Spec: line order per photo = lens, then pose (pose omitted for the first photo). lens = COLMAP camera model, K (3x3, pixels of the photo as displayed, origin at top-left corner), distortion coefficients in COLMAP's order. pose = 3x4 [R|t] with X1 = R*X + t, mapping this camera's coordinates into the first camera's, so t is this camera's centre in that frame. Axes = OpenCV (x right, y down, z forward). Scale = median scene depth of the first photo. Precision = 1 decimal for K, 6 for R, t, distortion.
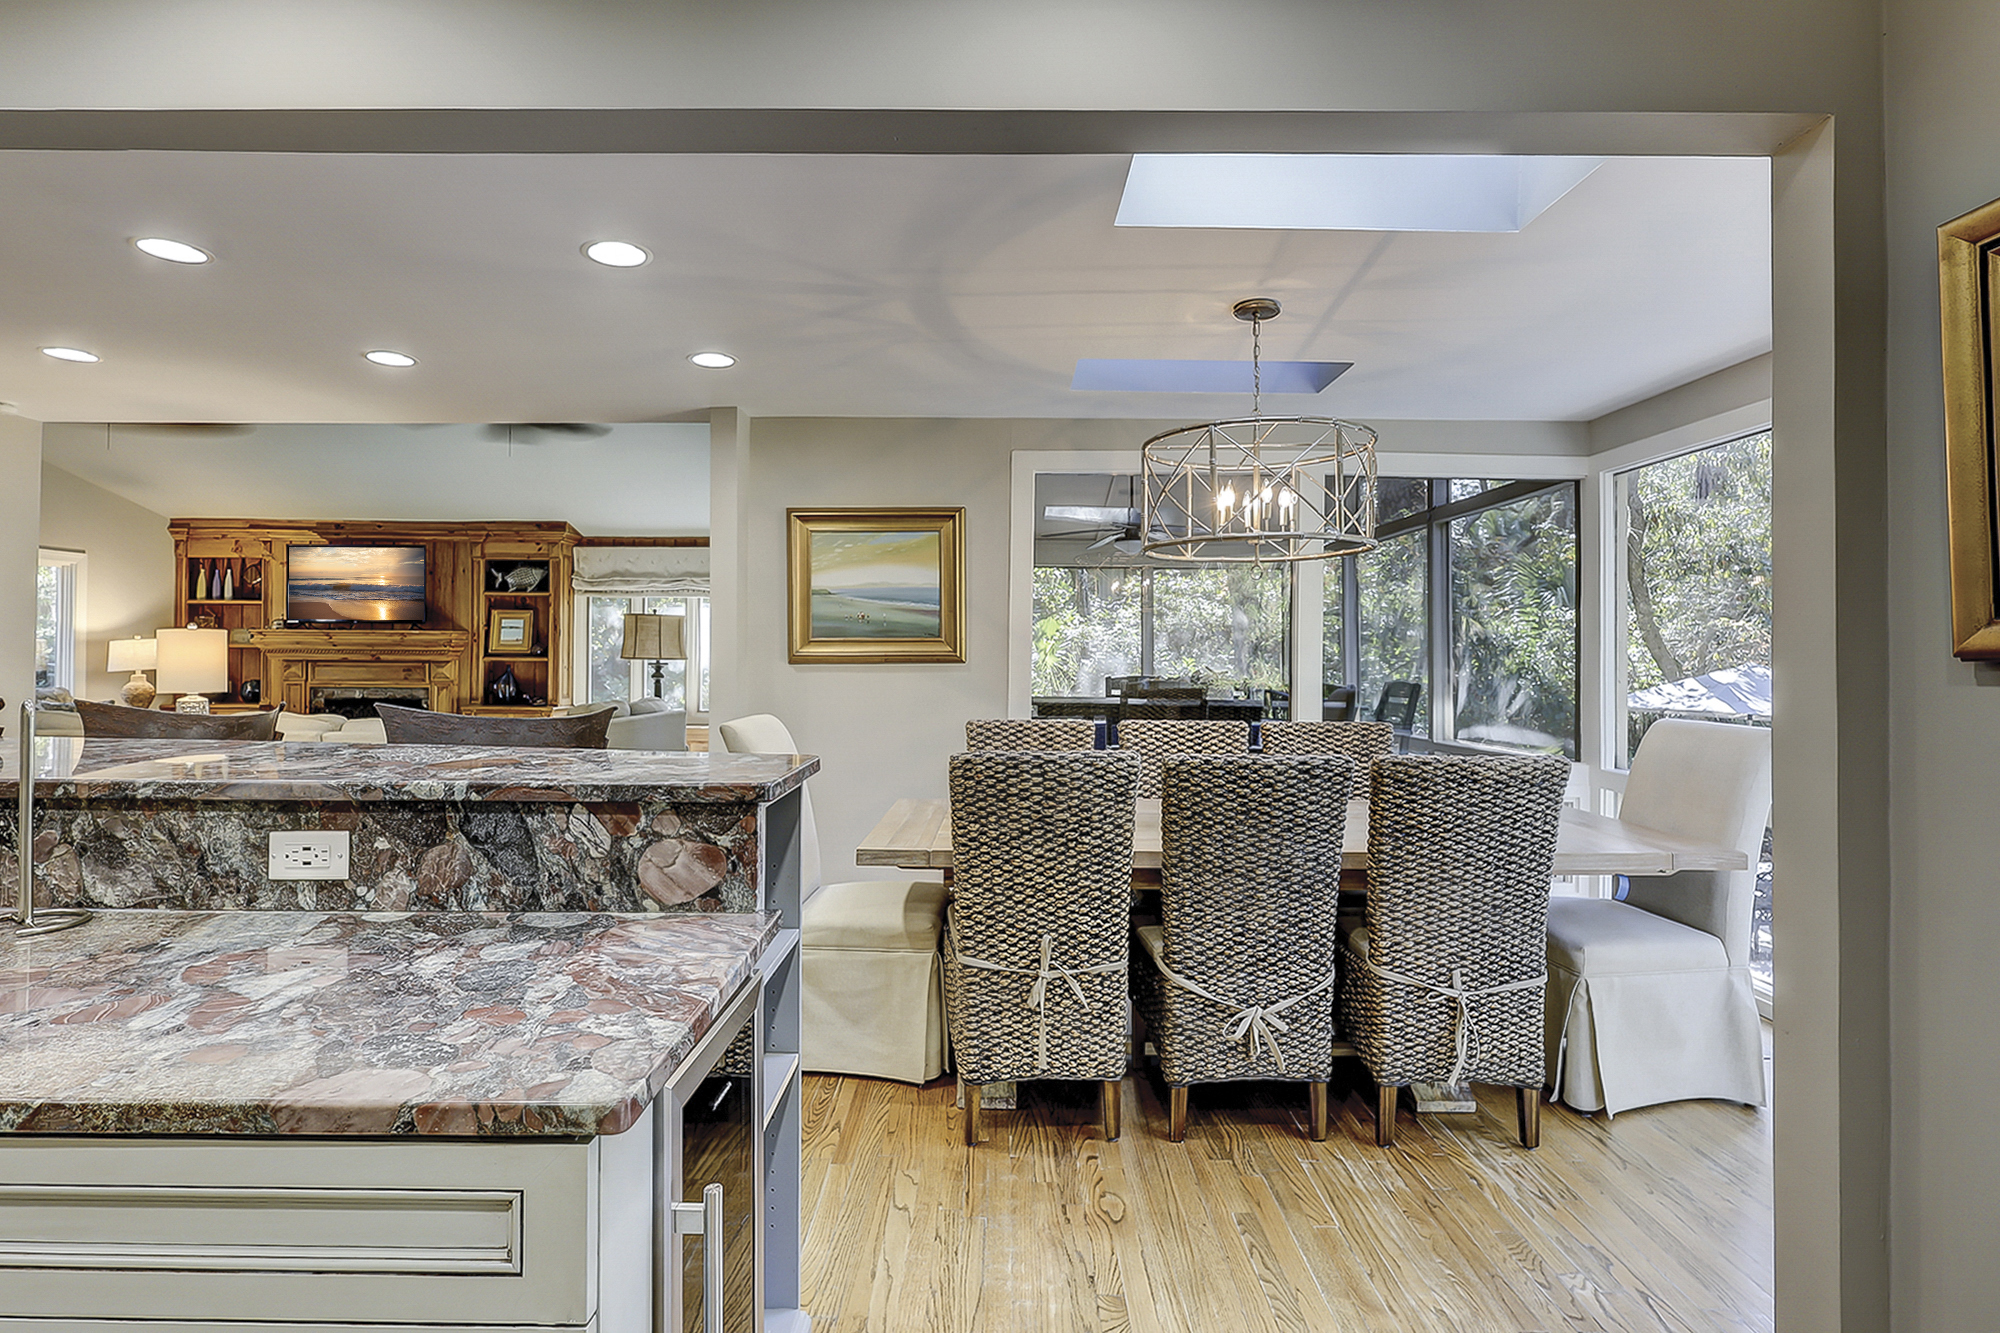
lens RADIAL K [[975.2, 0, 997.8], [0, 975.2, 648.8], [0, 0, 1]] dist [-0.001130, -0.000841]
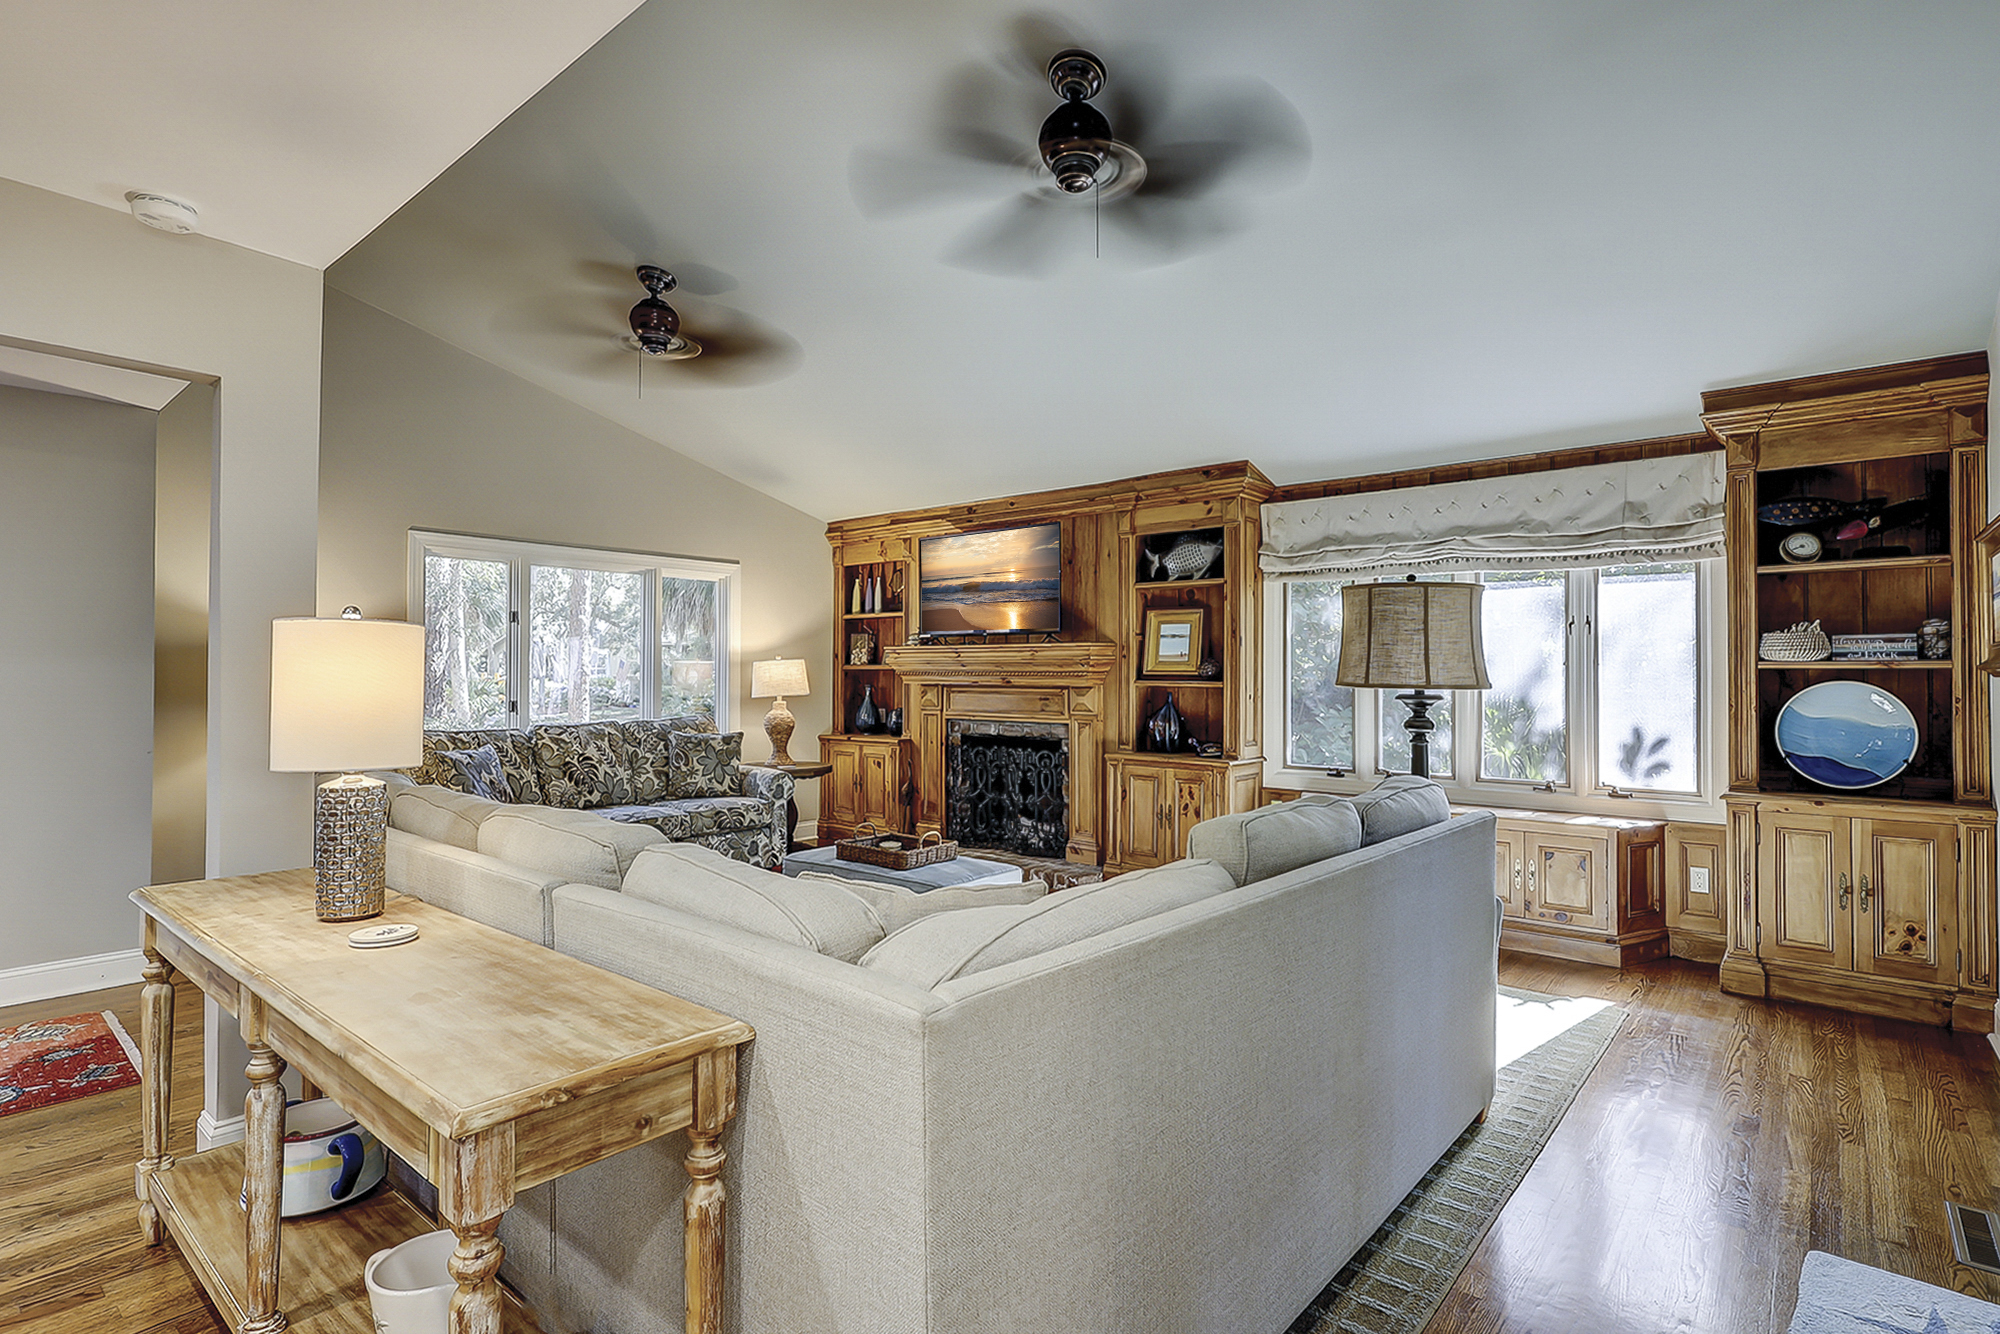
lens RADIAL K [[975.2, 0, 980.2], [0, 975.2, 667.1], [0, 0, 1]] dist [-0.001130, -0.000841]
pose [[0.750201, -0.007707, -0.661165, -0.163146], [0.006363, 0.999970, -0.004437, 0.001445], [0.661179, -0.000879, 0.750228, 0.425396]]
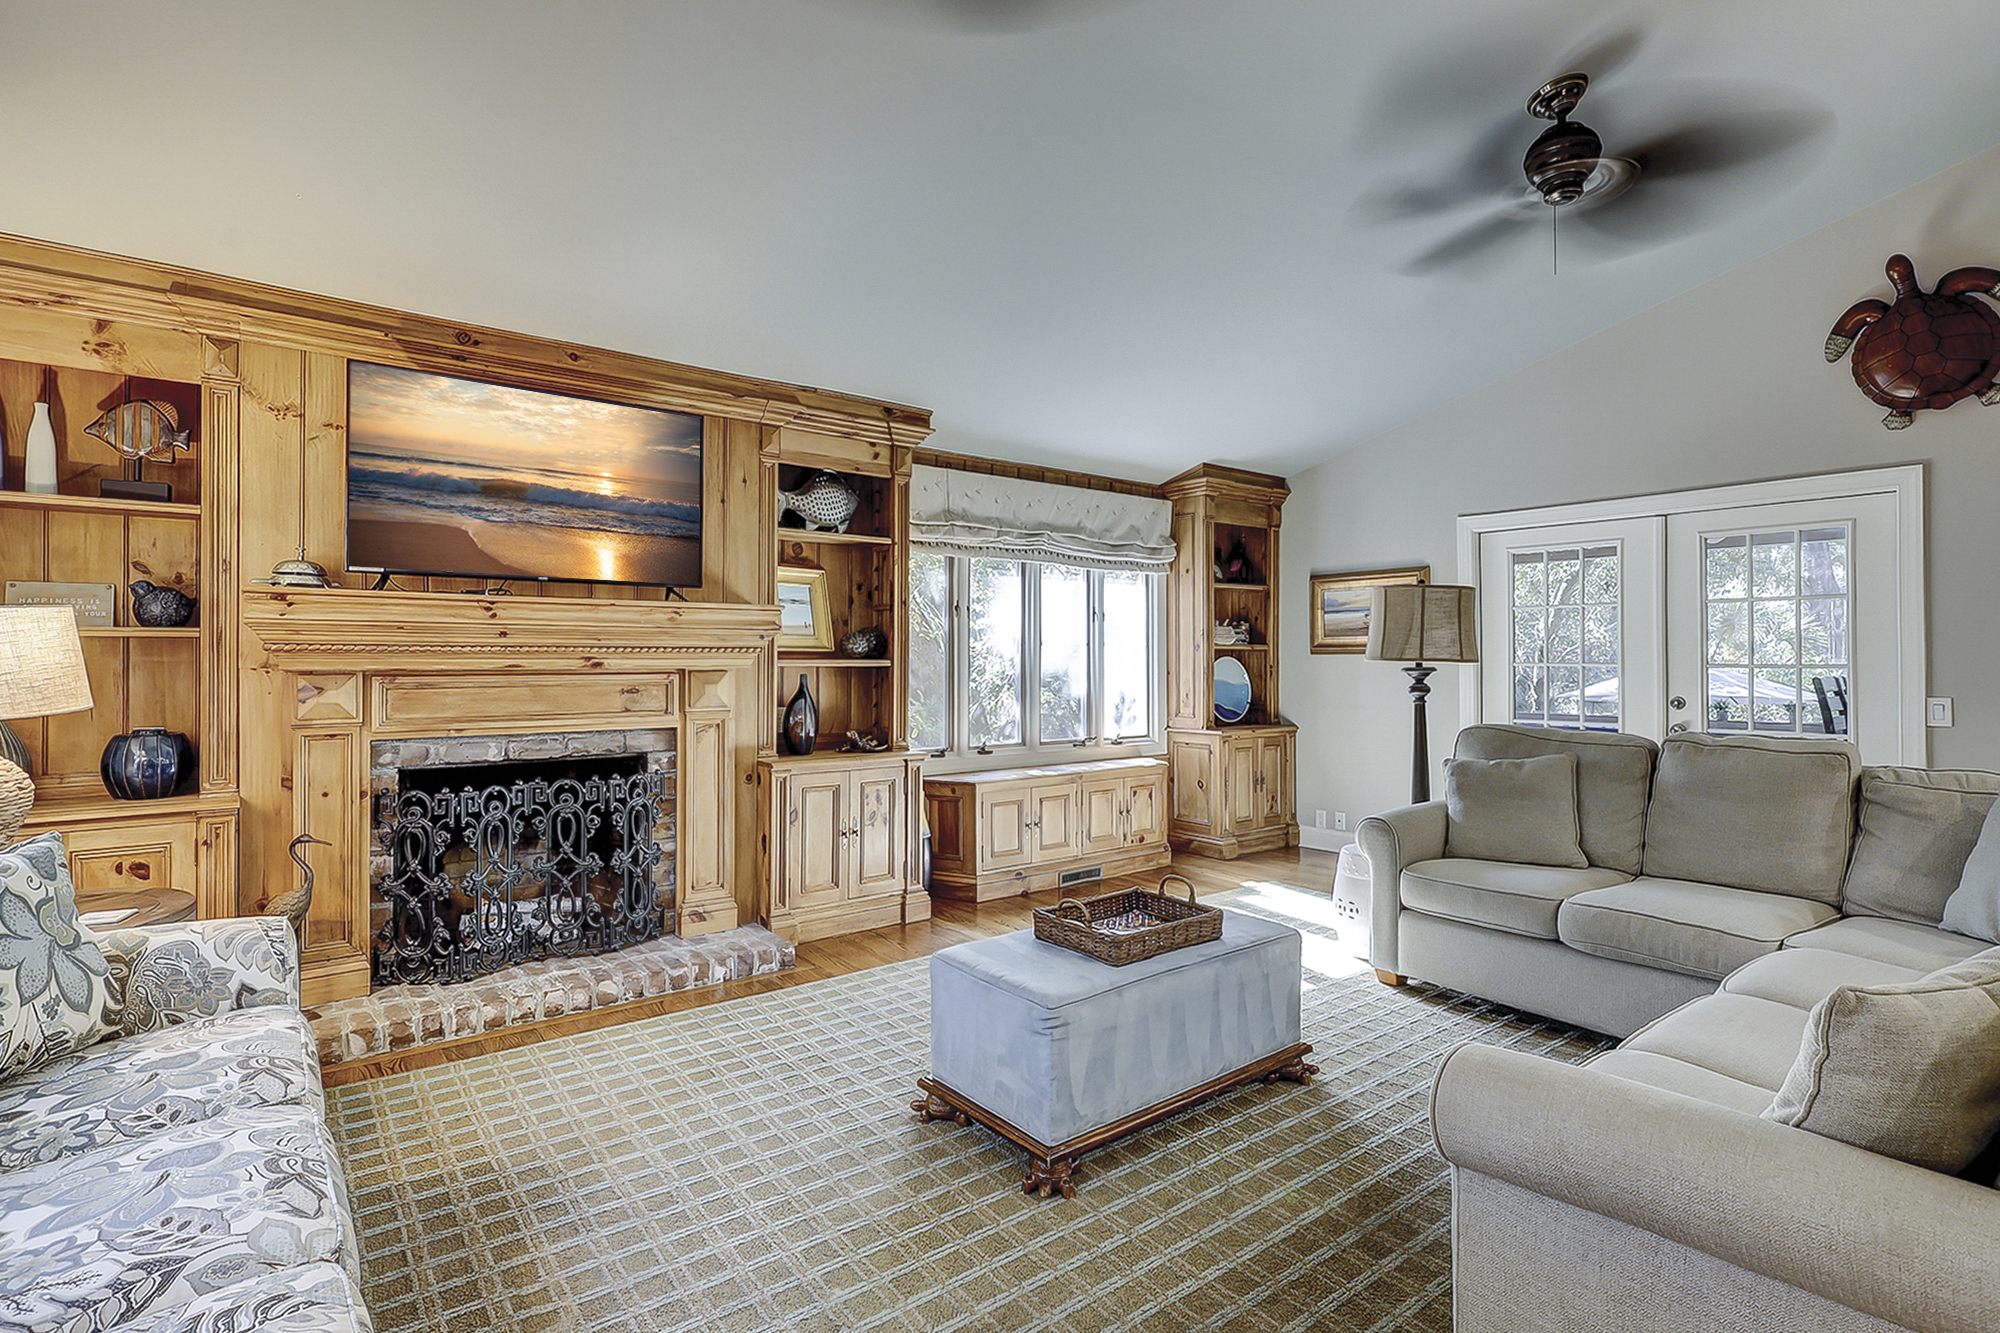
lens RADIAL K [[975.2, 0, 1003.9], [0, 975.2, 665.7], [0, 0, 1]] dist [-0.001130, -0.000841]
pose [[0.793481, -0.009849, 0.608516, -0.738281], [-0.001715, 0.999829, 0.018418, 0.001759], [-0.608593, -0.015658, 0.793328, 0.538853]]
